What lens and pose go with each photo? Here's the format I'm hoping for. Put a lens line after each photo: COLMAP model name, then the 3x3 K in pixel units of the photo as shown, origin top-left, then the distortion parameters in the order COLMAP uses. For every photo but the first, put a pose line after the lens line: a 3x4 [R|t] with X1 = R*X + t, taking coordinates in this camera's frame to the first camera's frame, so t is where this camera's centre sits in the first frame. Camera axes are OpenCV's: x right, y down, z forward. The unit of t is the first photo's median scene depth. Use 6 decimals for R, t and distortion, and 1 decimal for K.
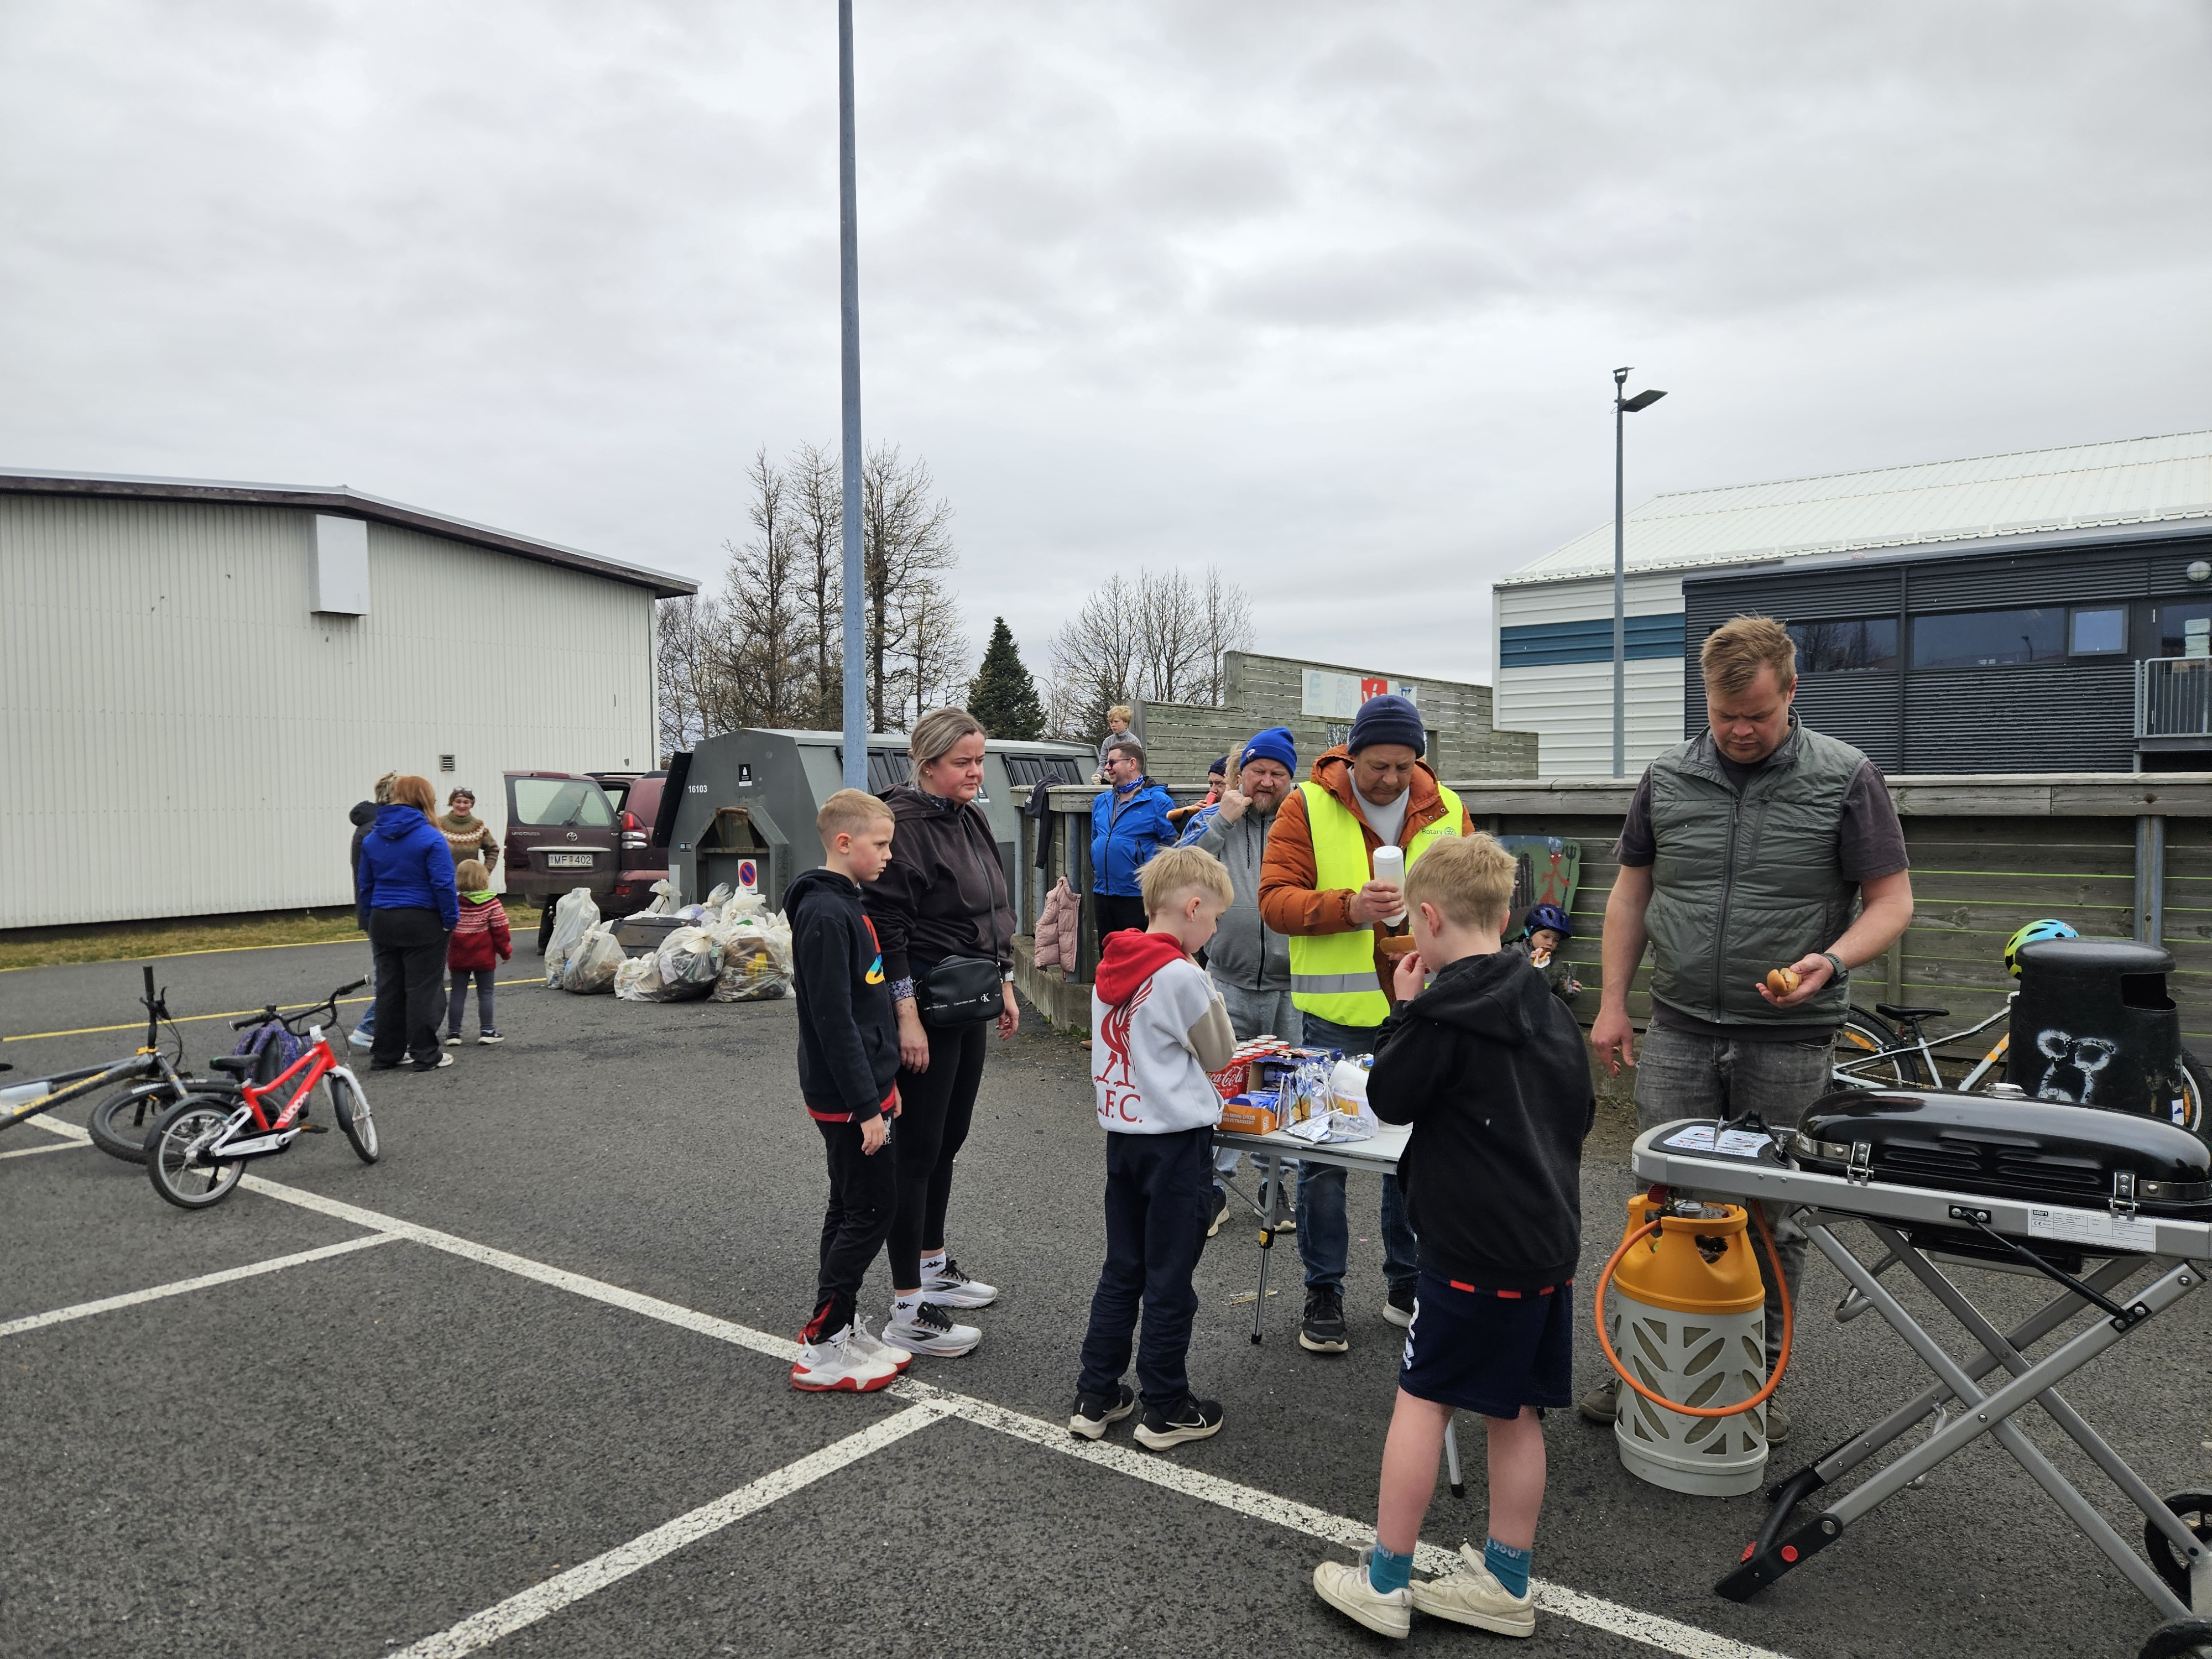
lens RADIAL K [[1464.9, 0, 1100.5], [0, 1464.9, 862.8], [0, 0, 1]] dist [0.059704, -0.045550]
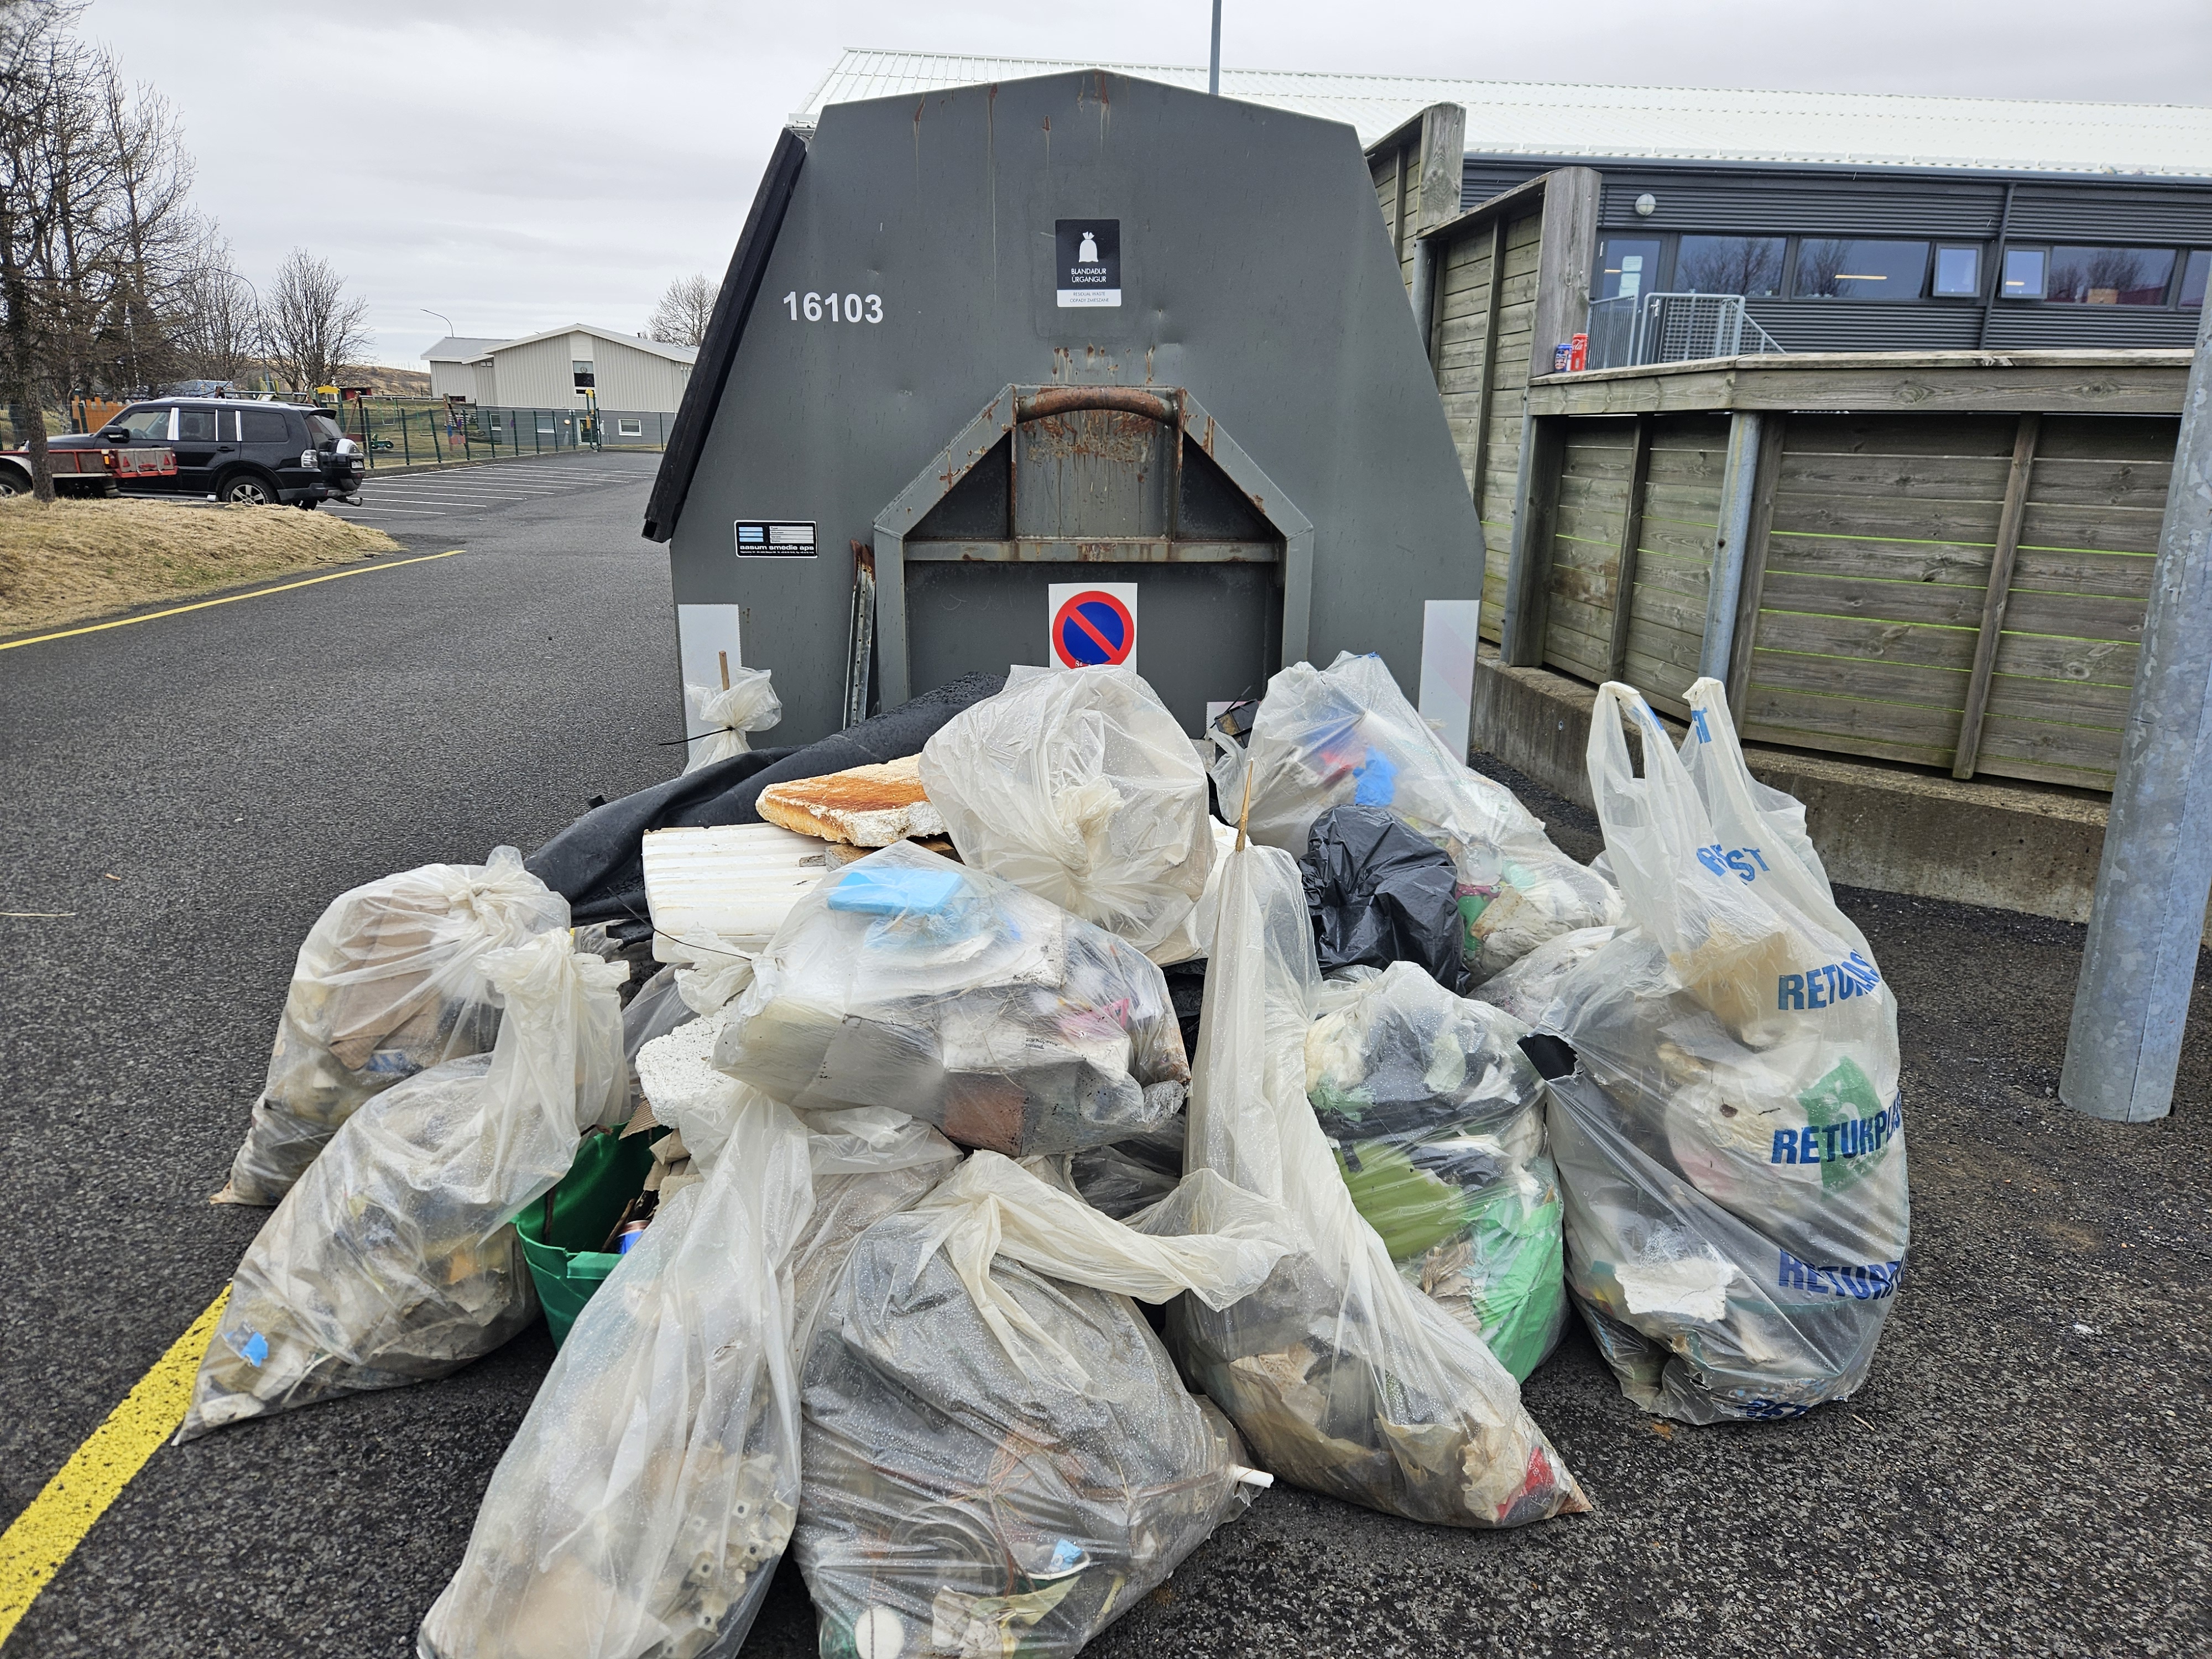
lens RADIAL K [[1464.9, 0, 1100.5], [0, 1464.9, 862.8], [0, 0, 1]] dist [0.059704, -0.045550]
pose [[0.743967, -0.164977, 0.647530, -0.247479], [0.005234, 0.970452, 0.241237, -0.010338], [-0.668195, -0.176084, 0.722848, 0.444301]]
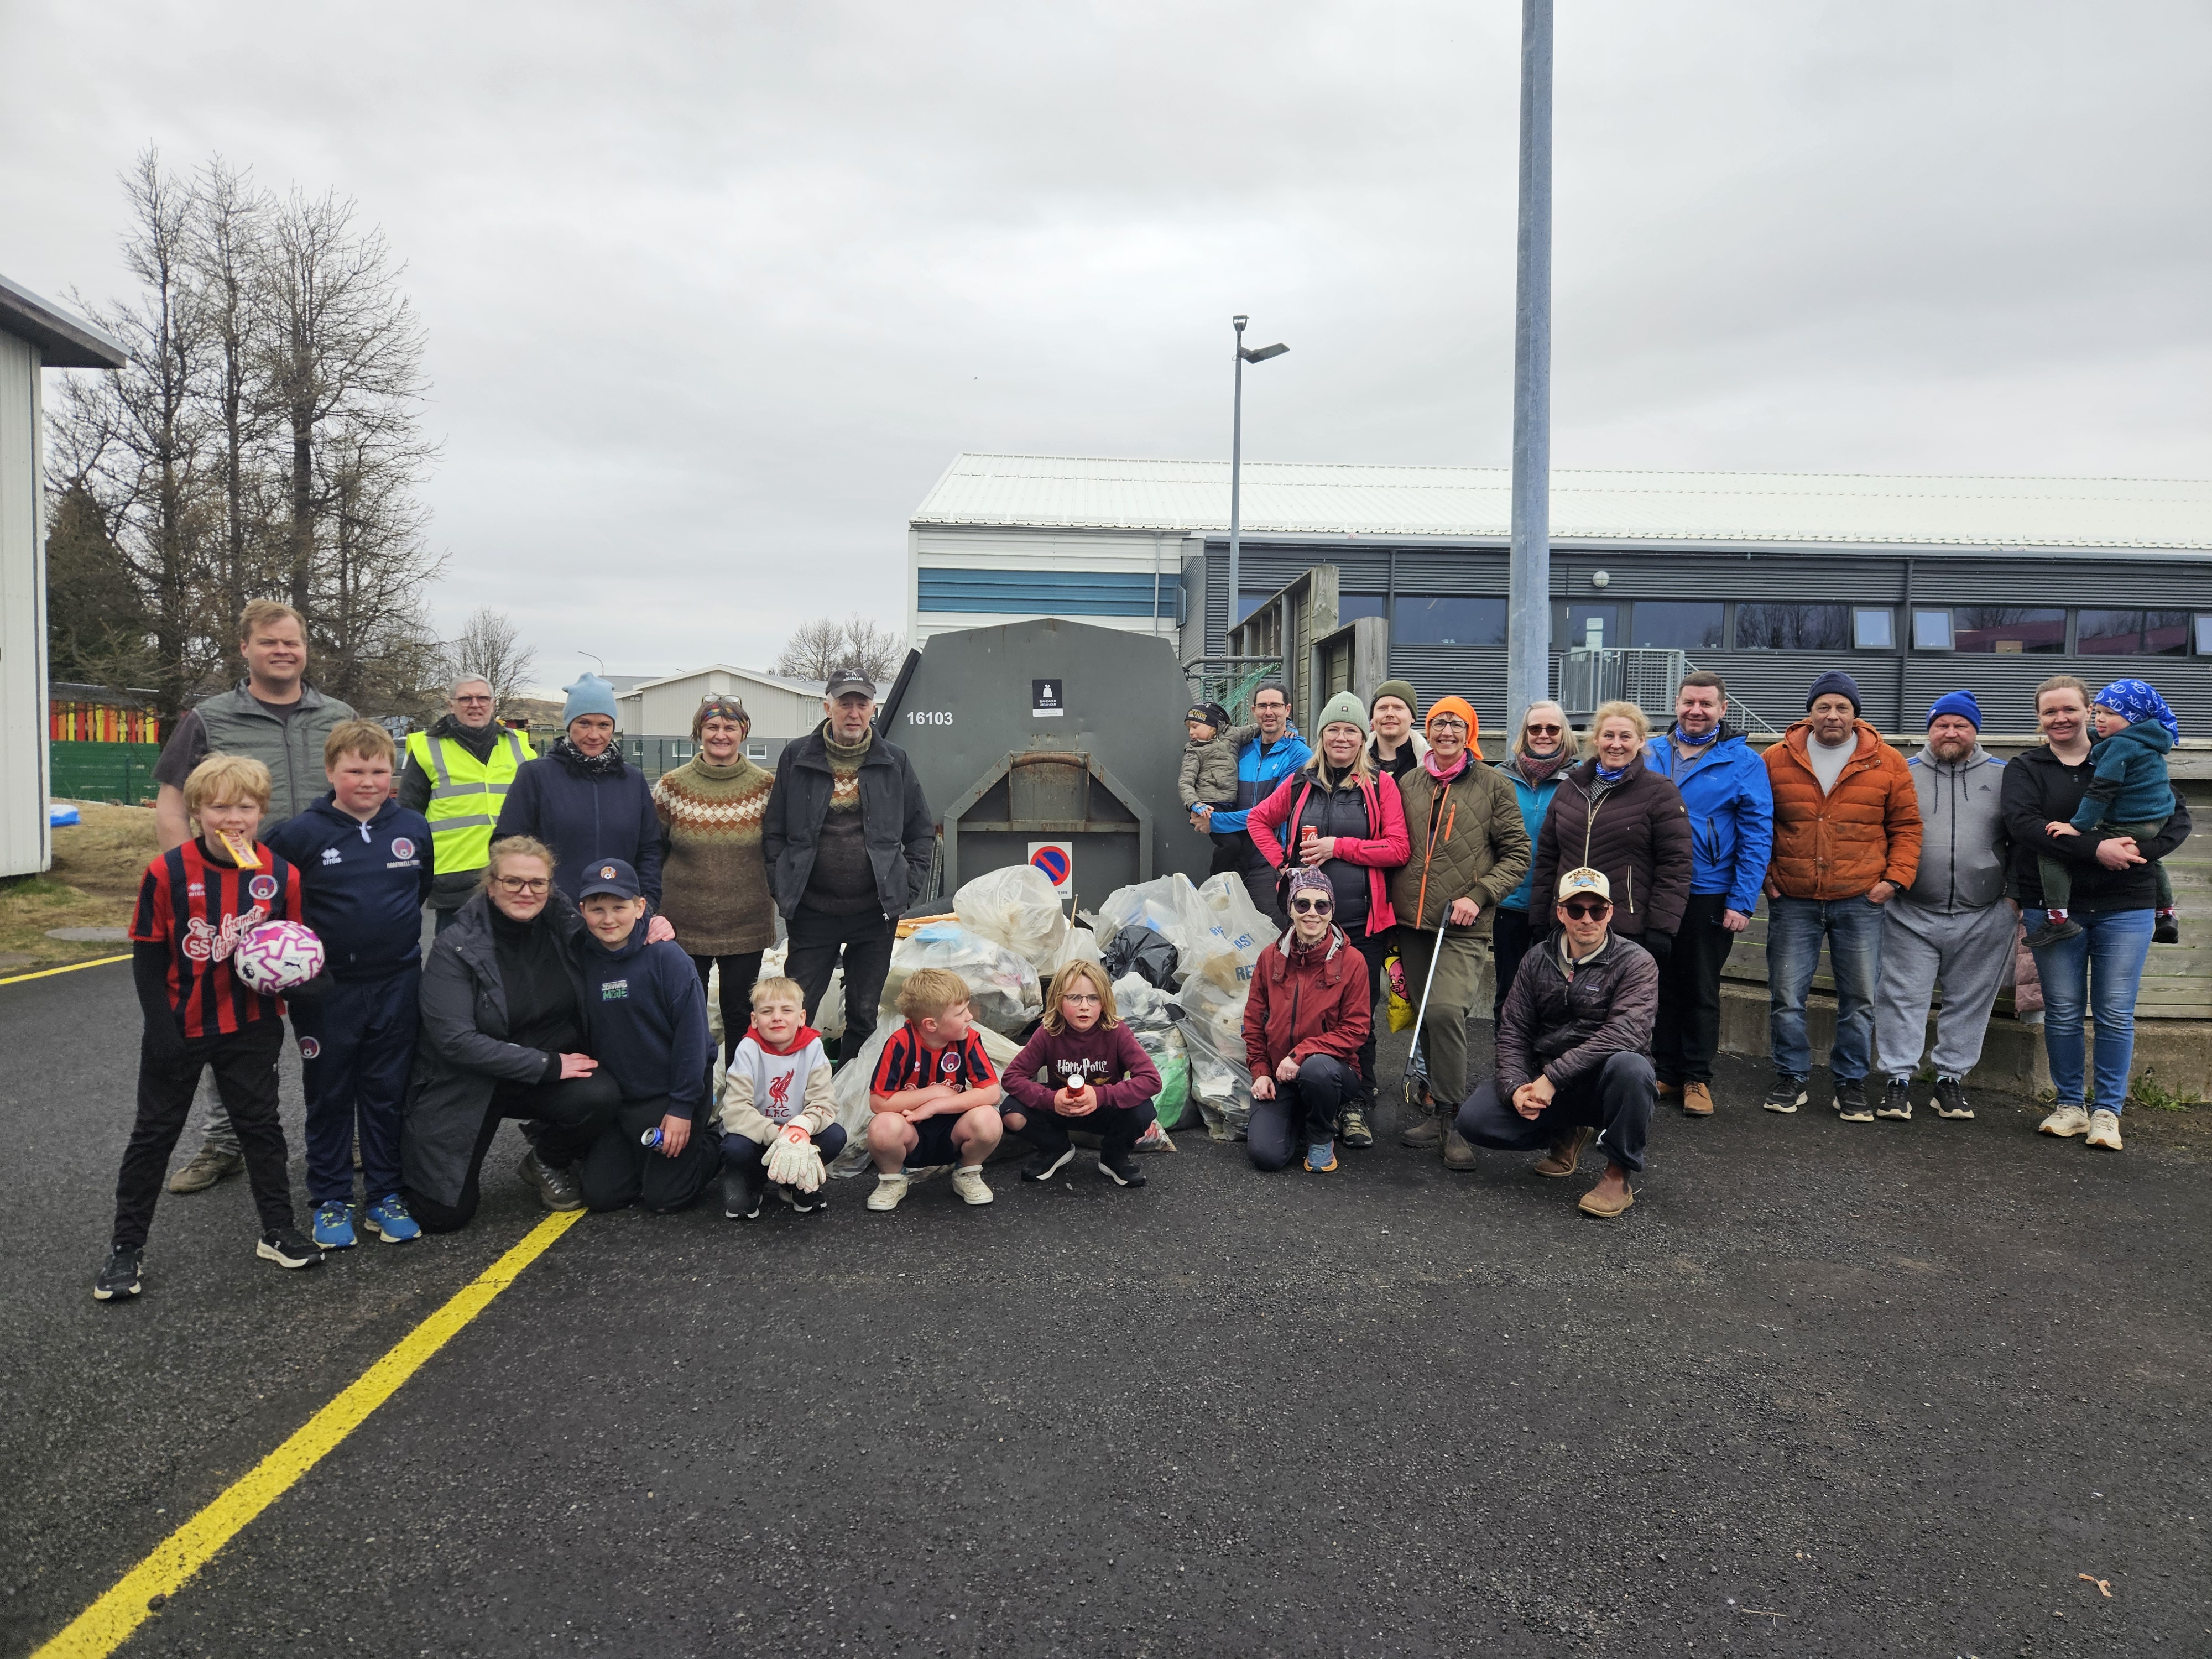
lens RADIAL K [[1485.4, 0, 1108.1], [0, 1485.4, 792.3], [0, 0, 1]] dist [0.052654, -0.001879]
pose [[0.781610, 0.003004, 0.623760, -0.337328], [0.006359, 0.999898, -0.012783, -0.008115], [-0.623735, 0.013958, 0.781511, 0.296420]]
